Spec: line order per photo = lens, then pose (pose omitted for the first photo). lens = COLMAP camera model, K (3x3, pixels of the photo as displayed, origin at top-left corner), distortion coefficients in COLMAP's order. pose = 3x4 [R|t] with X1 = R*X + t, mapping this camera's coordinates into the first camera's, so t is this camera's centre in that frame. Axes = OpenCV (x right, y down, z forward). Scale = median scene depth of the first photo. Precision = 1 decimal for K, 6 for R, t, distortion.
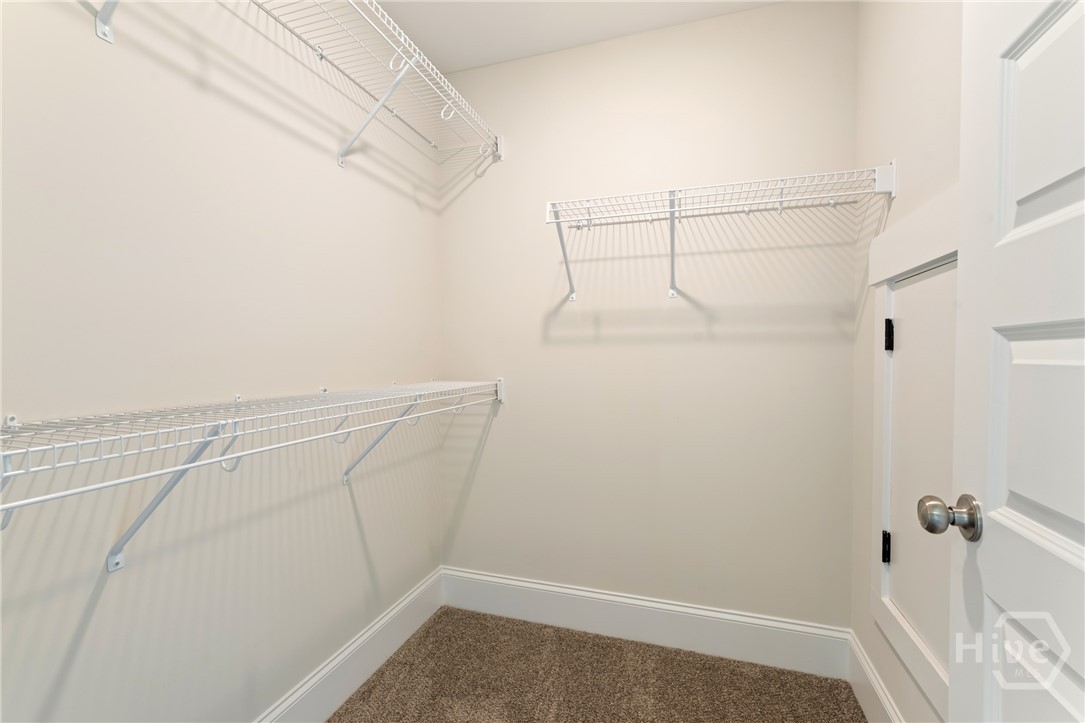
lens RADIAL K [[468.1, 0, 547.5], [0, 468.1, 349.3], [0, 0, 1]] dist [-0.000891, -0.000127]
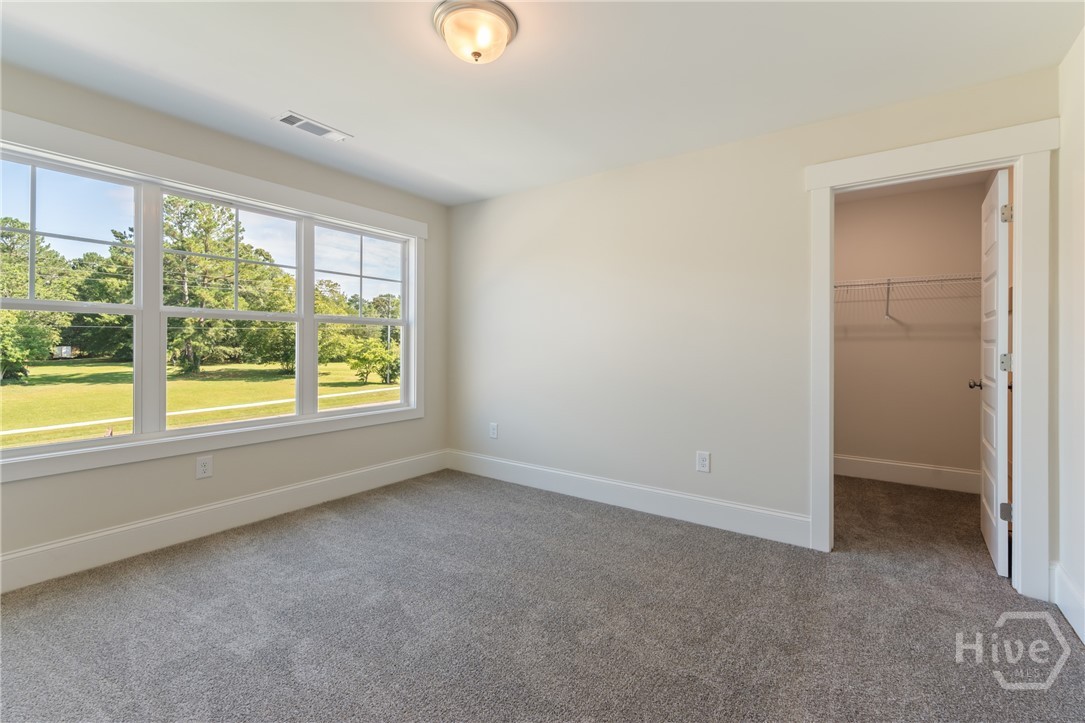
lens RADIAL K [[468.1, 0, 547.5], [0, 468.1, 349.3], [0, 0, 1]] dist [-0.000891, -0.000127]
pose [[0.949663, -0.002719, -0.313262, -0.568754], [0.008788, 0.999800, 0.017963, -0.025140], [0.313151, -0.019811, 0.949497, -1.614518]]
